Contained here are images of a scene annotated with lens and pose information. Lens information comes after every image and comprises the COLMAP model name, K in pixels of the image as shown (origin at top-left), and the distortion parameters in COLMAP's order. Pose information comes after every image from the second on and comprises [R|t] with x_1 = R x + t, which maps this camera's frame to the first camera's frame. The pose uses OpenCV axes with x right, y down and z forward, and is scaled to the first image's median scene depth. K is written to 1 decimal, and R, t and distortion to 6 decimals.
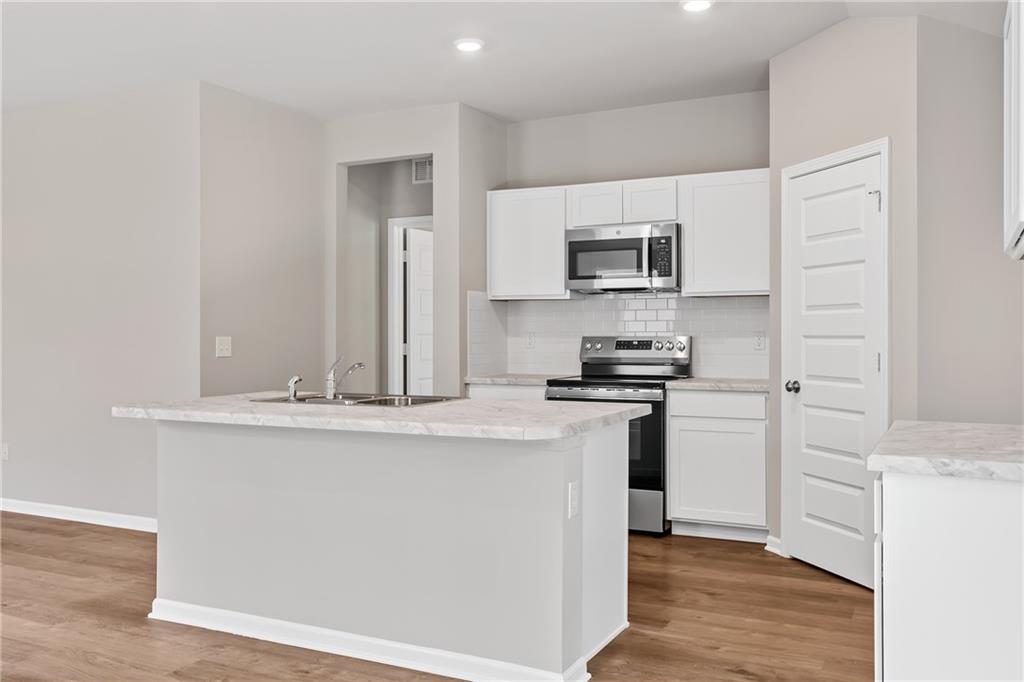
lens RADIAL K [[885.5, 0, 512.0], [0, 885.5, 341.0], [0, 0, 1]] dist [0.000715, -0.006993]
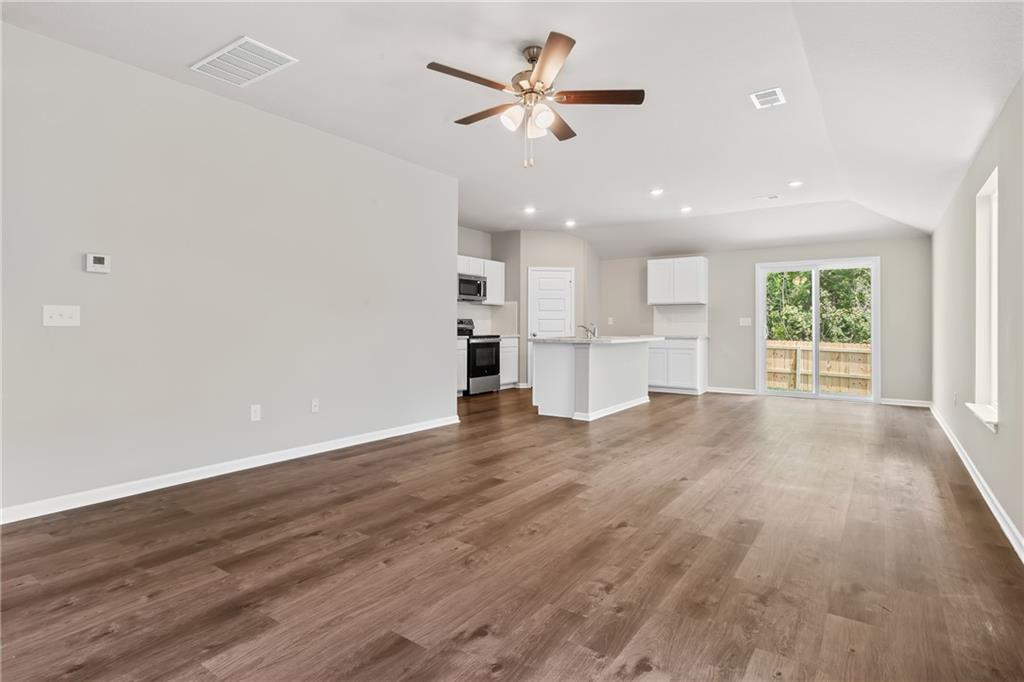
lens RADIAL K [[529.8, 0, 511.7], [0, 529.8, 327.7], [0, 0, 1]] dist [-0.000337, -0.000011]
pose [[0.144433, -0.005541, 0.989499, -1.899950], [0.003569, 0.999981, 0.005078, 0.018589], [-0.989508, 0.002798, 0.144450, 0.936301]]
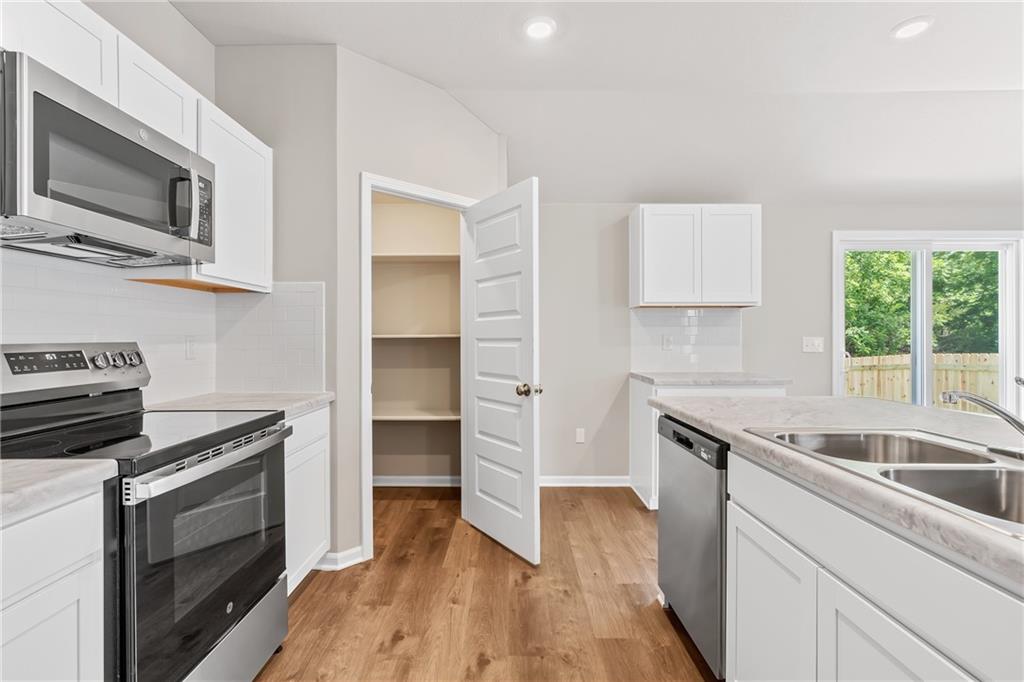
lens RADIAL K [[469.9, 0, 496.9], [0, 469.9, 338.2], [0, 0, 1]] dist [-0.016211, -0.000281]
pose [[-0.431780, -0.004100, 0.901970, -0.281241], [0.005932, 0.999955, 0.007385, -0.012180], [-0.901960, 0.008539, -0.431736, 1.302438]]
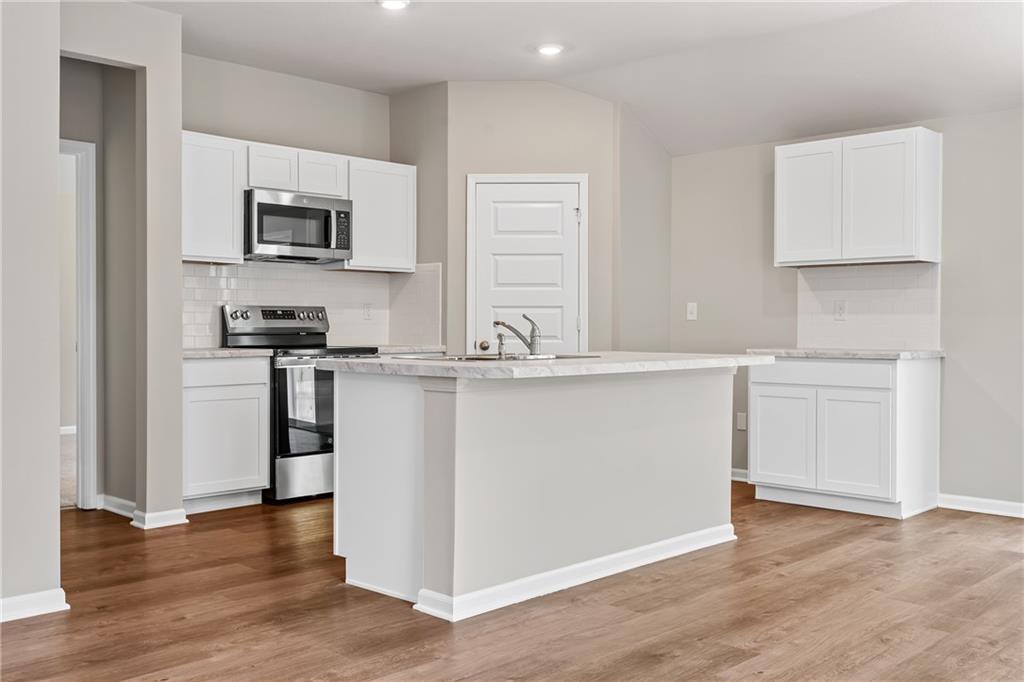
lens RADIAL K [[970.6, 0, 512.0], [0, 970.6, 341.0], [0, 0, 1]] dist [0.015035, 0.004557]
pose [[0.312370, -0.018817, 0.949774, -1.185965], [0.004475, 0.999822, 0.018336, 0.022489], [-0.949950, -0.001478, 0.312399, 0.607065]]
